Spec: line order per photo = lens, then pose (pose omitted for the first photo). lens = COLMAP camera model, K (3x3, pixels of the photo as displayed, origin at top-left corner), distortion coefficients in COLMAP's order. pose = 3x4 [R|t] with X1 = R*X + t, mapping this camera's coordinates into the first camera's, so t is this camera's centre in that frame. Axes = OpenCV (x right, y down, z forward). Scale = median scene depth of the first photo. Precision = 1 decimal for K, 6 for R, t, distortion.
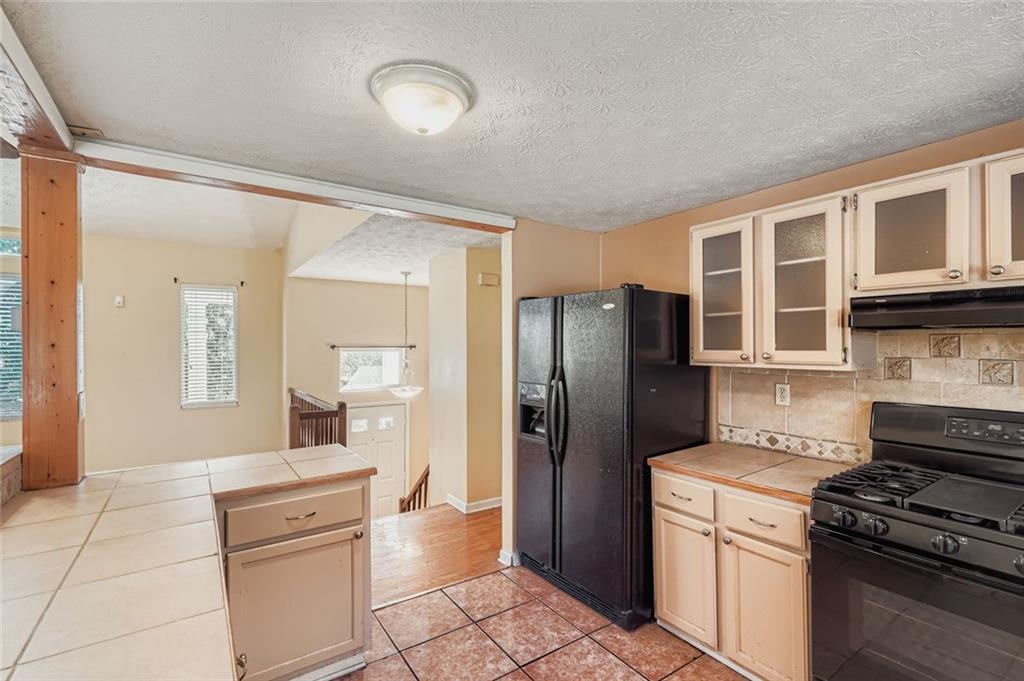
lens RADIAL K [[467.6, 0, 510.4], [0, 467.6, 342.8], [0, 0, 1]] dist [-0.000121, -0.000458]
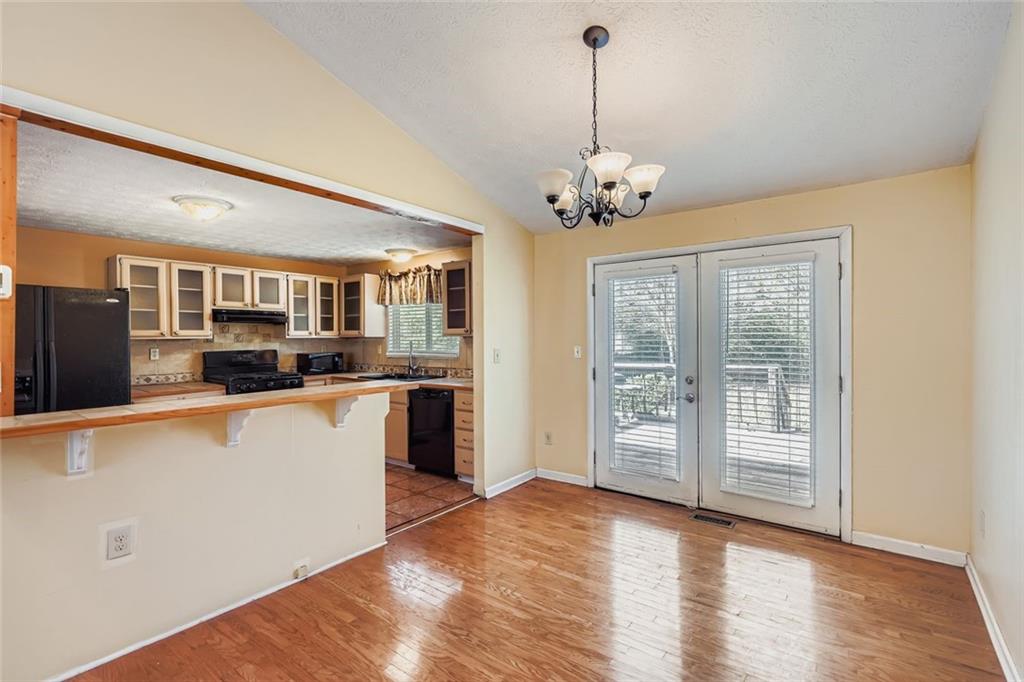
lens RADIAL K [[467.6, 0, 509.0], [0, 467.6, 339.0], [0, 0, 1]] dist [-0.000121, -0.000458]
pose [[-0.291982, 0.005958, 0.956405, -1.860559], [0.008440, 0.999958, -0.003653, 0.076756], [-0.956387, 0.007006, -0.292020, 0.200738]]
